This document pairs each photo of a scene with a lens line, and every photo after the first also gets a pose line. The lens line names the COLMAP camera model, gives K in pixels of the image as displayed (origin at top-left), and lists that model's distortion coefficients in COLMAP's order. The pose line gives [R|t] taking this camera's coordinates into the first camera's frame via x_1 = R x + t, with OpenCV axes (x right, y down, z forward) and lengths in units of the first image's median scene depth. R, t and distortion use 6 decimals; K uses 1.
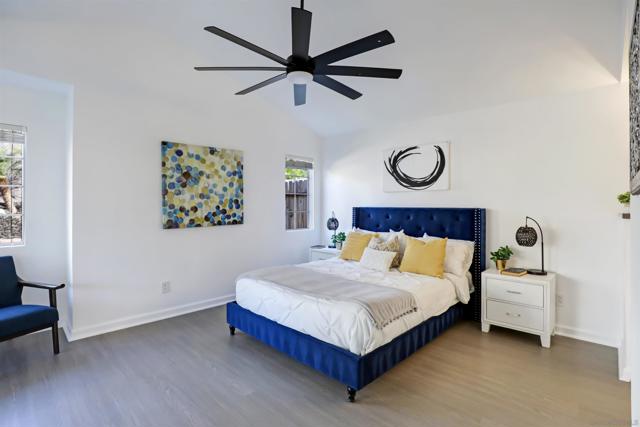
lens RADIAL K [[304.1, 0, 308.6], [0, 304.1, 214.0], [0, 0, 1]] dist [-0.017869, 0.000395]
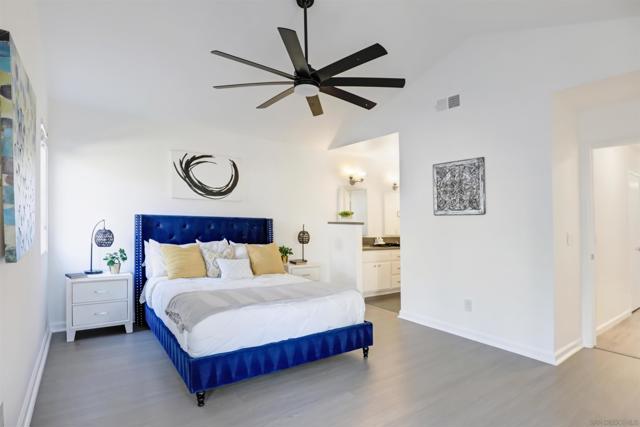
lens RADIAL K [[333.5, 0, 319.9], [0, 333.5, 231.6], [0, 0, 1]] dist [-0.000129, -0.000038]
pose [[0.196498, -0.028073, 0.980102, -0.720370], [0.004774, 0.999606, 0.027675, -0.000612], [-0.980493, -0.000759, 0.196554, 0.474116]]
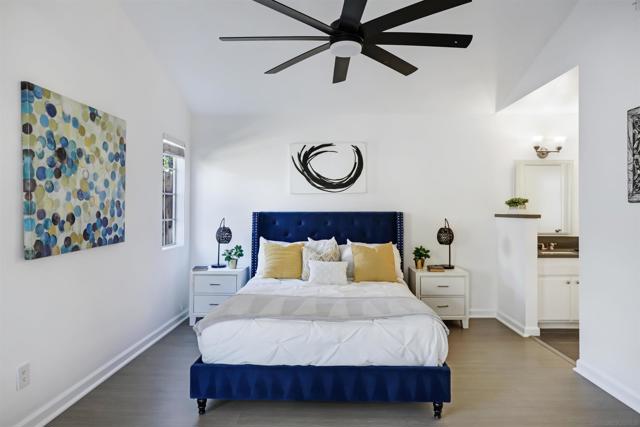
lens RADIAL K [[386.1, 0, 322.5], [0, 386.1, 226.3], [0, 0, 1]] dist [-0.002567, -0.000229]
pose [[0.745872, -0.034478, 0.665197, -0.472213], [0.024367, 0.999403, 0.024477, -0.007601], [-0.665644, -0.002048, 0.746267, 0.179600]]
